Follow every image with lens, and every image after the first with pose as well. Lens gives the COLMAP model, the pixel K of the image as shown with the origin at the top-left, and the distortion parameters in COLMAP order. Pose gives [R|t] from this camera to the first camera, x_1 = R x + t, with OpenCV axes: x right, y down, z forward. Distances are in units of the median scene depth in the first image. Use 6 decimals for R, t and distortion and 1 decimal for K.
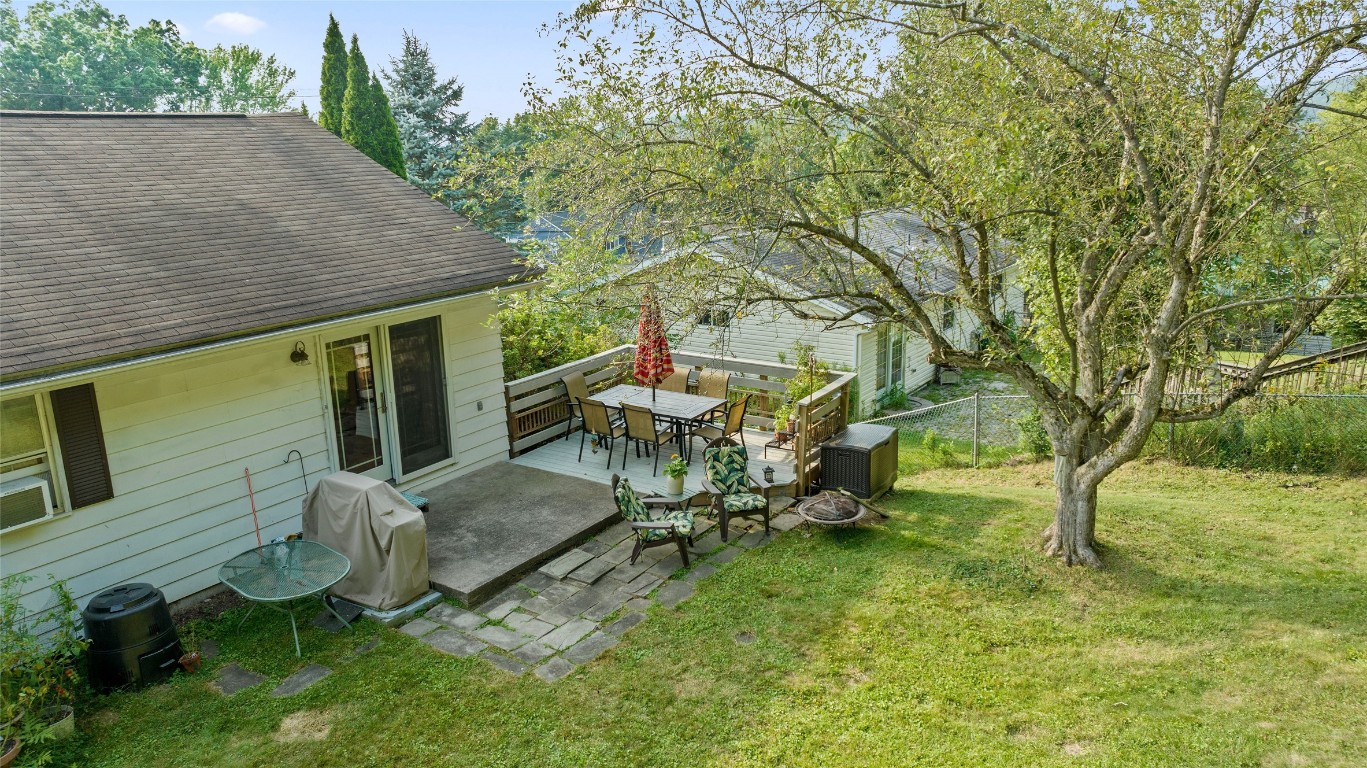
lens RADIAL K [[959.2, 0, 689.3], [0, 959.2, 381.6], [0, 0, 1]] dist [-0.013577, -0.002223]
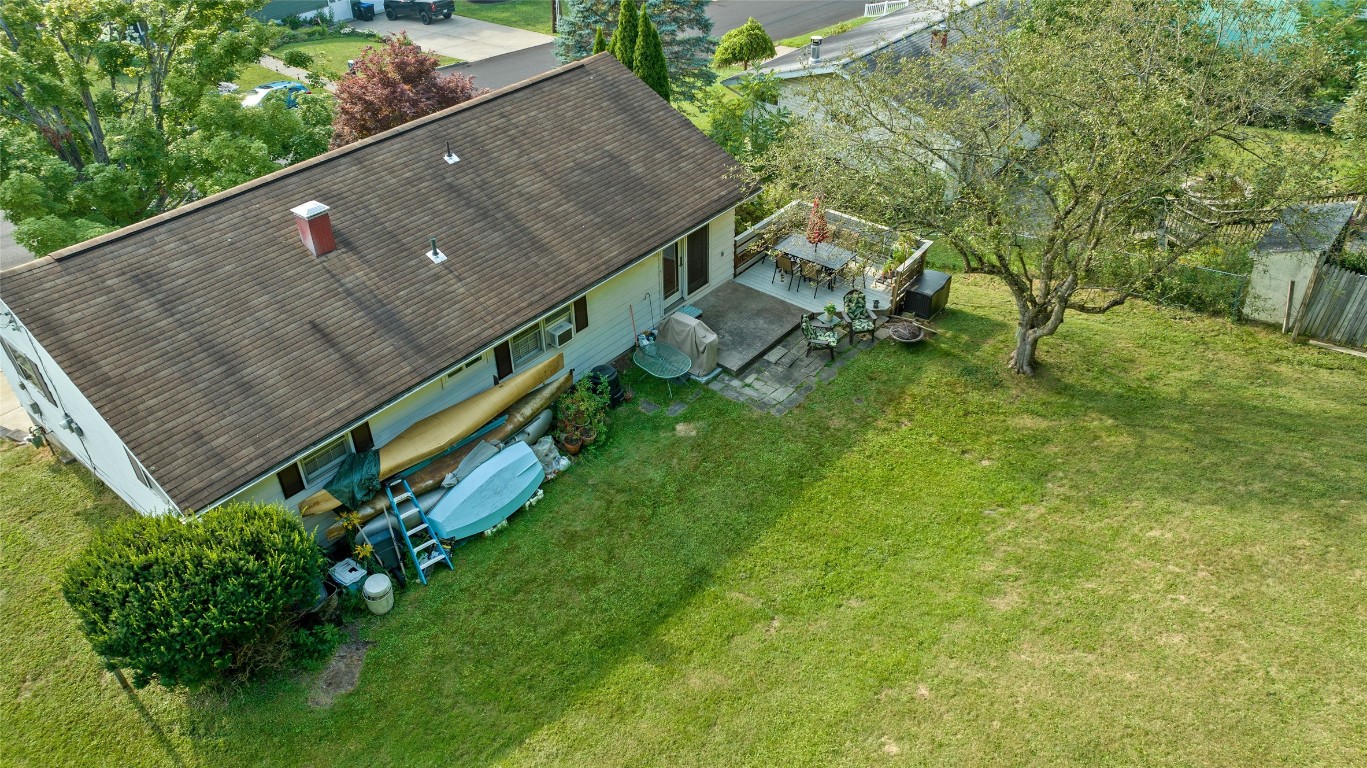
lens RADIAL K [[959.2, 0, 689.3], [0, 959.2, 381.6], [0, 0, 1]] dist [-0.013577, -0.002223]
pose [[0.994369, 0.073365, -0.076467, -0.154057], [-0.039533, 0.926319, 0.374661, -0.548270], [0.098320, -0.369528, 0.924003, -1.010503]]
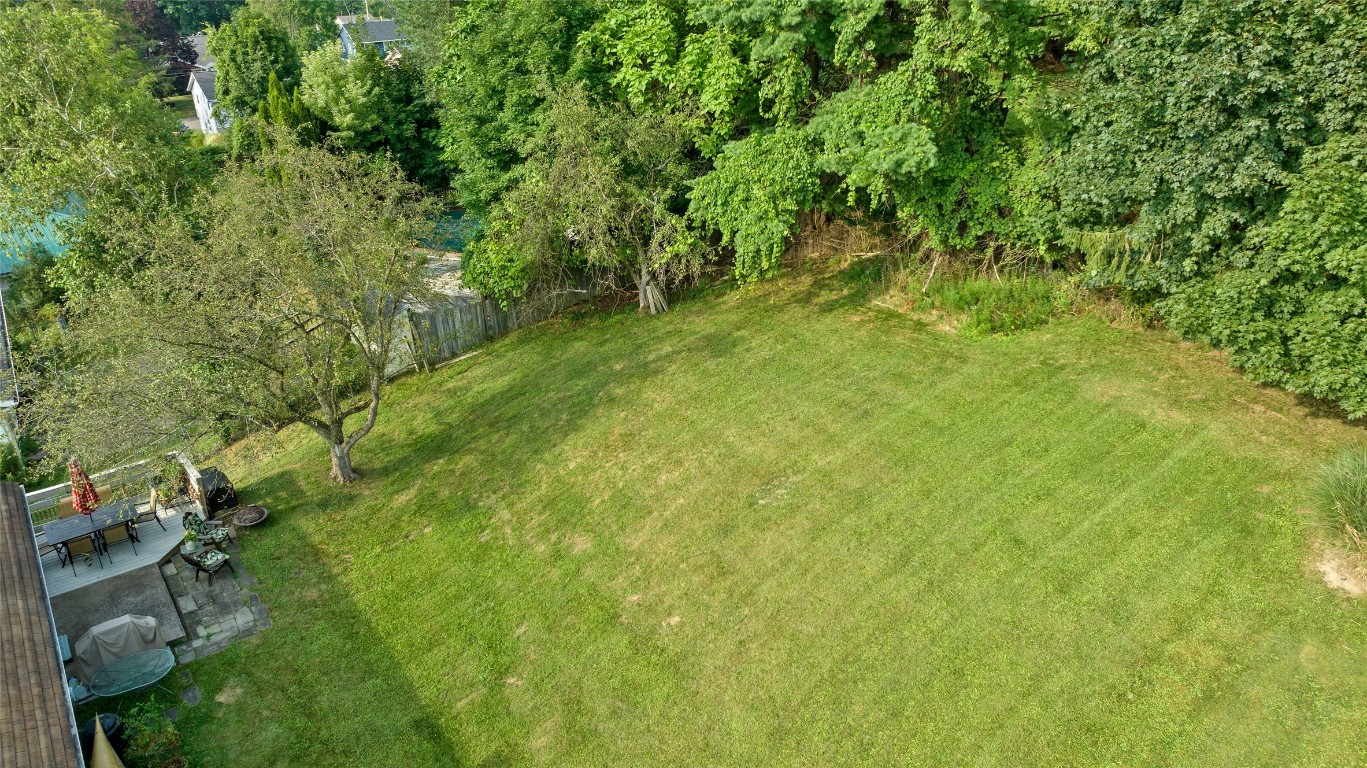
lens RADIAL K [[959.2, 0, 689.3], [0, 959.2, 381.6], [0, 0, 1]] dist [-0.013577, -0.002223]
pose [[0.339070, -0.391830, 0.855278, -1.305092], [0.240631, 0.915014, 0.323800, -0.631038], [-0.909466, 0.096015, 0.404540, -0.800488]]
